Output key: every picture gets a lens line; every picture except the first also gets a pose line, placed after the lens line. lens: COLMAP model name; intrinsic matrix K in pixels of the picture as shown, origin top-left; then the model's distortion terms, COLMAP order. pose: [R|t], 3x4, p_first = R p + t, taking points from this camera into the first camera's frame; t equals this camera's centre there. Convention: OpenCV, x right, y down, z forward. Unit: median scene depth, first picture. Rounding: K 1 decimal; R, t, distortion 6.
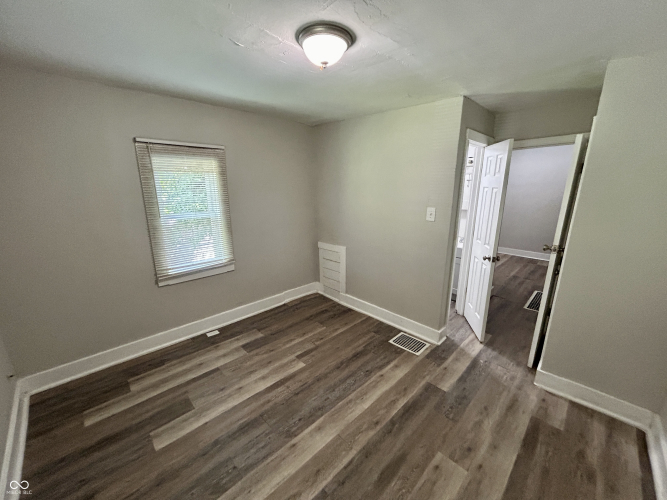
lens RADIAL K [[268.7, 0, 332.3], [0, 268.7, 247.6], [0, 0, 1]] dist [0.001117, 0.001550]
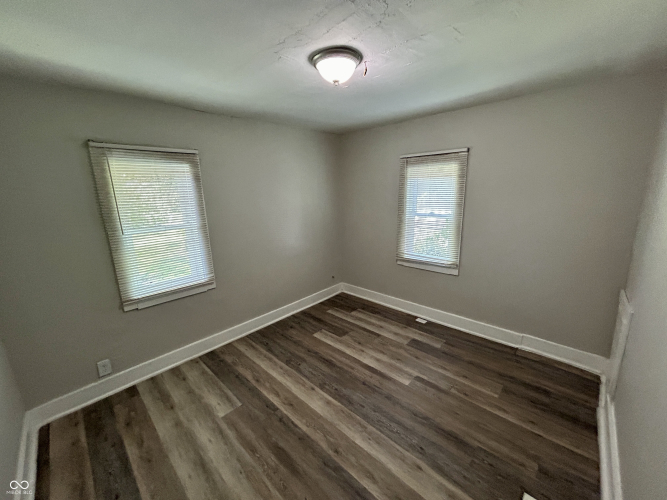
lens RADIAL K [[268.7, 0, 333.9], [0, 268.7, 249.6], [0, 0, 1]] dist [0.001117, 0.001550]
pose [[0.039713, 0.214649, -0.975884, 0.662114], [-0.209149, 0.956805, 0.201941, -0.132913], [0.977077, 0.196085, 0.082892, 0.572260]]
